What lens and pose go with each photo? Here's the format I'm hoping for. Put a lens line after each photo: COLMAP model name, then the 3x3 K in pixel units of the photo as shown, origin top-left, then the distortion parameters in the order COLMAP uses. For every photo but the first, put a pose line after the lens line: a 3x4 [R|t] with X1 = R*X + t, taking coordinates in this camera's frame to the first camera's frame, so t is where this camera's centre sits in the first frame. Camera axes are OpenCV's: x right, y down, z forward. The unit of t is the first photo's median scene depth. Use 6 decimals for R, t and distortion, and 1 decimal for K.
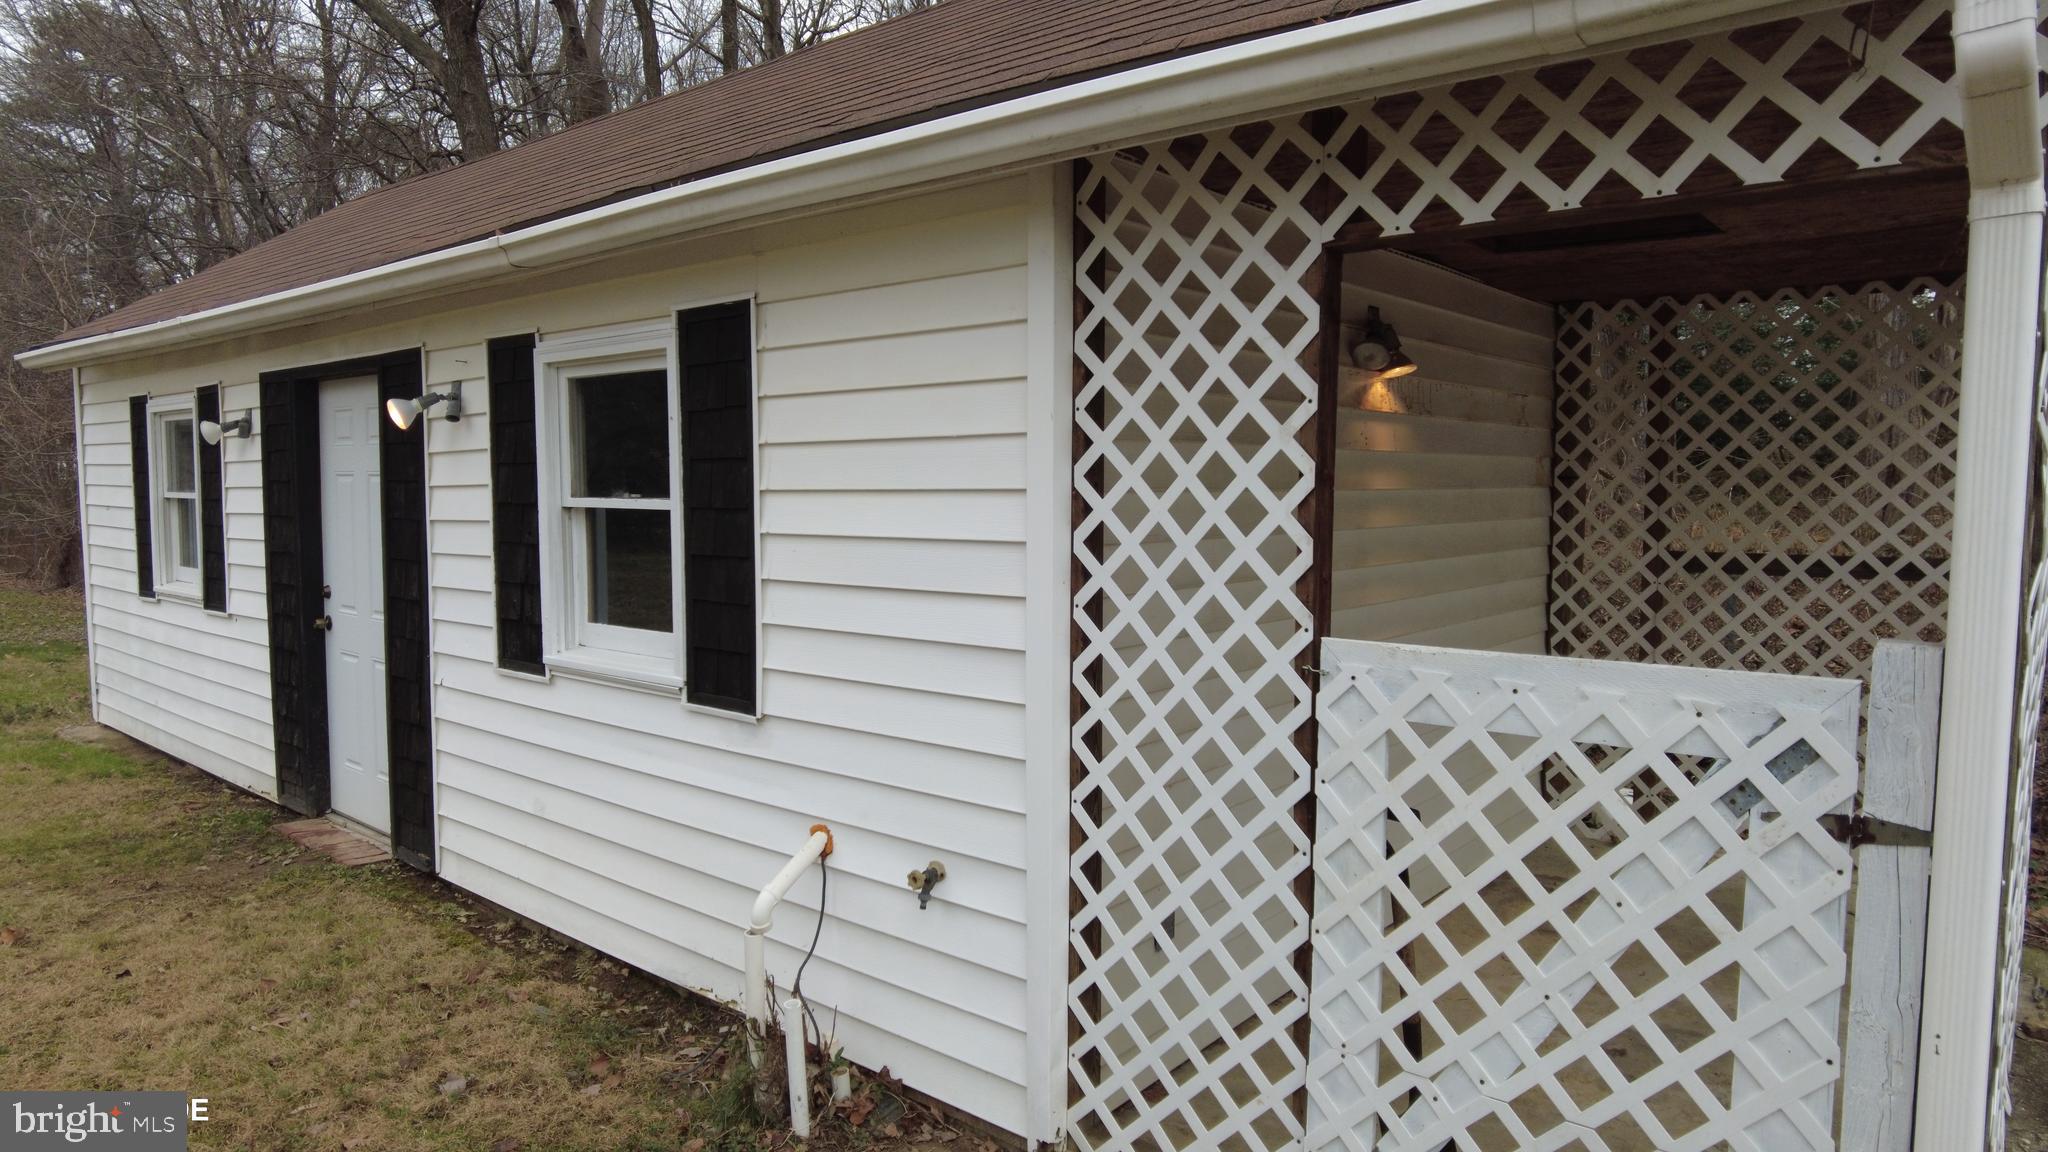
lens RADIAL K [[1261.5, 0, 1024.0], [0, 1261.5, 576.0], [0, 0, 1]] dist [0.087270, -0.111077]
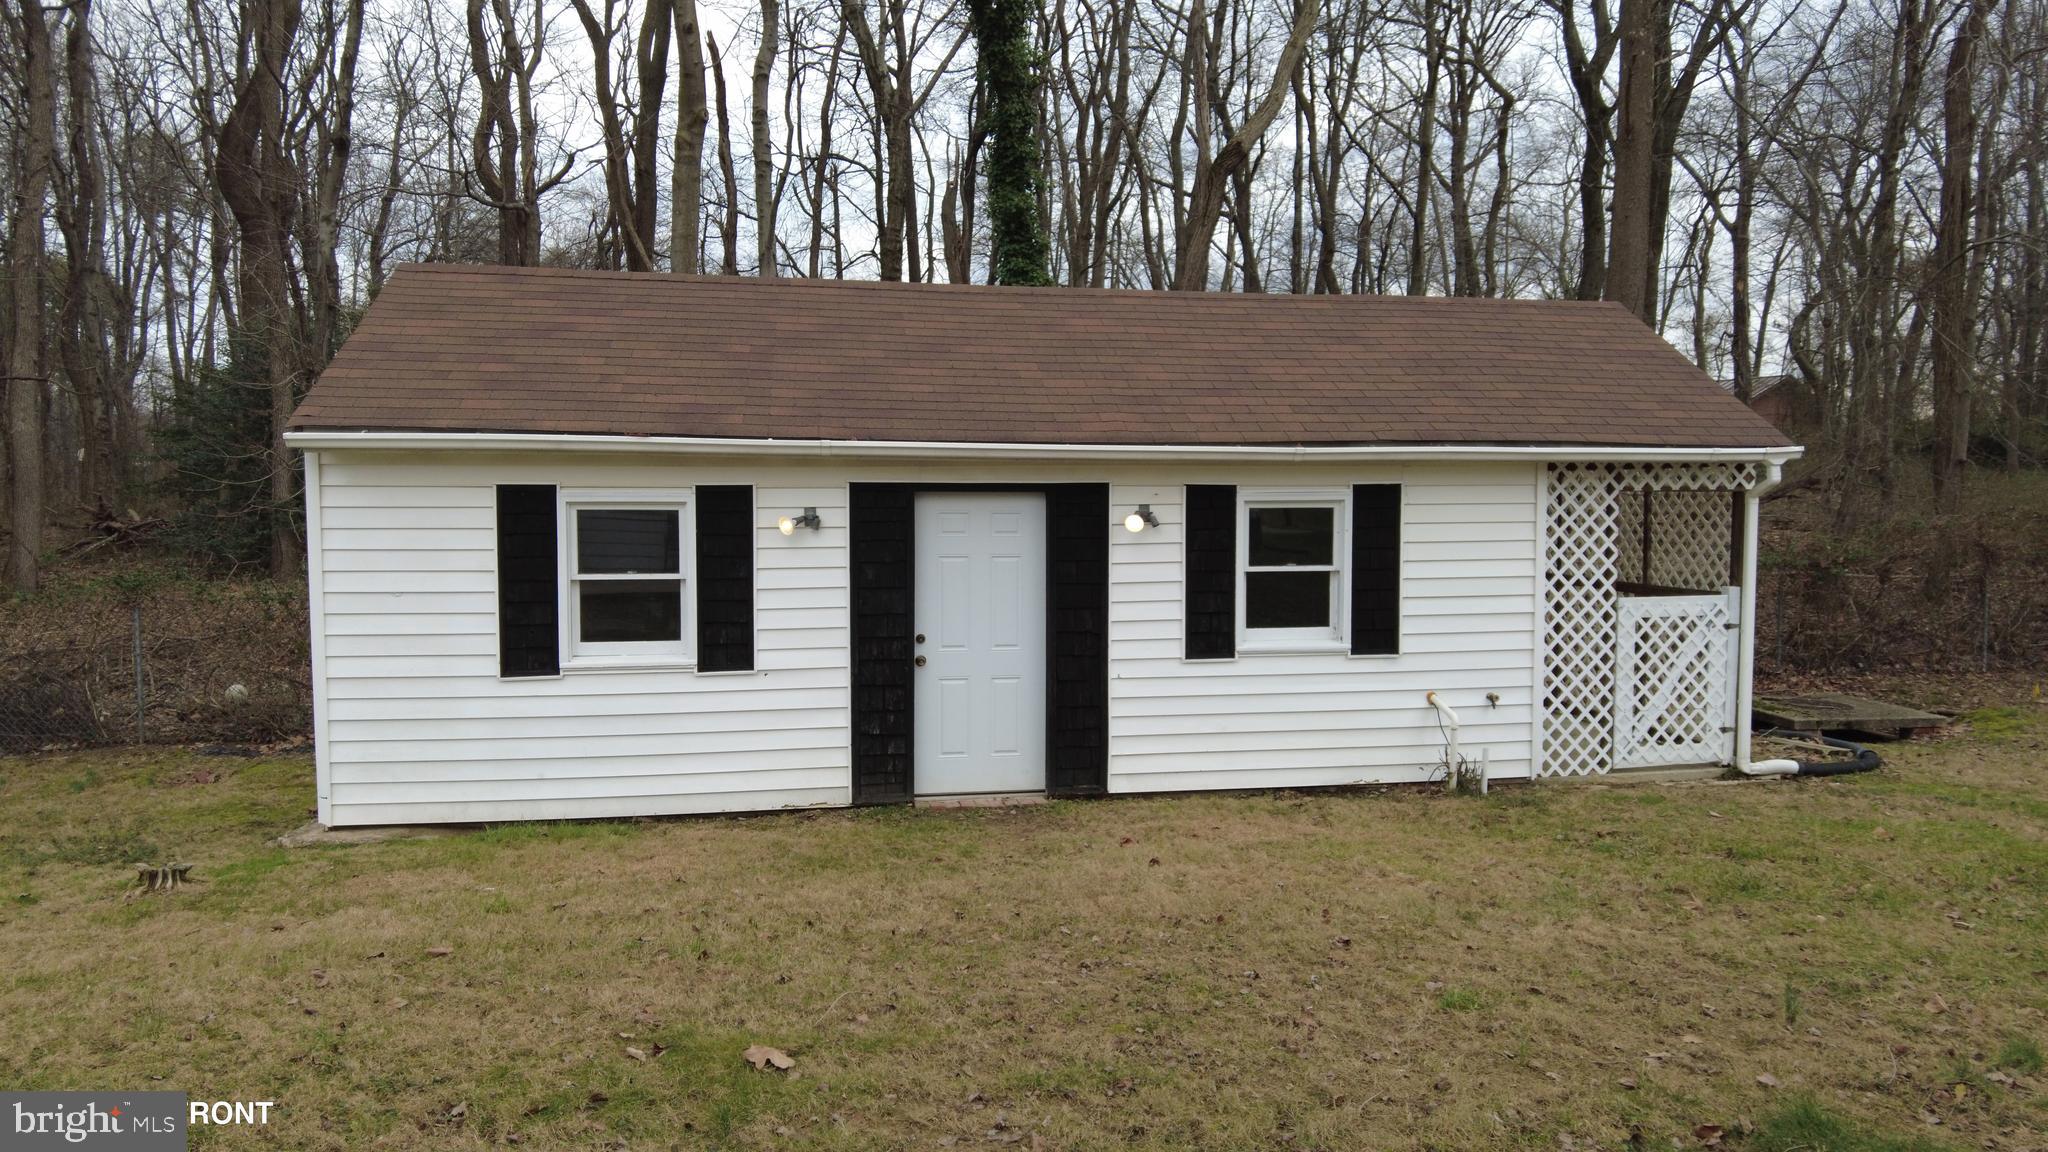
lens RADIAL K [[1225.2, 0, 1024.0], [0, 1225.2, 576.0], [0, 0, 1]] dist [-0.029619, -0.001968]
pose [[0.652492, -0.038029, 0.756841, -3.466596], [0.061593, 0.998097, -0.002949, -0.106326], [-0.755288, 0.048540, 0.653593, 0.014341]]
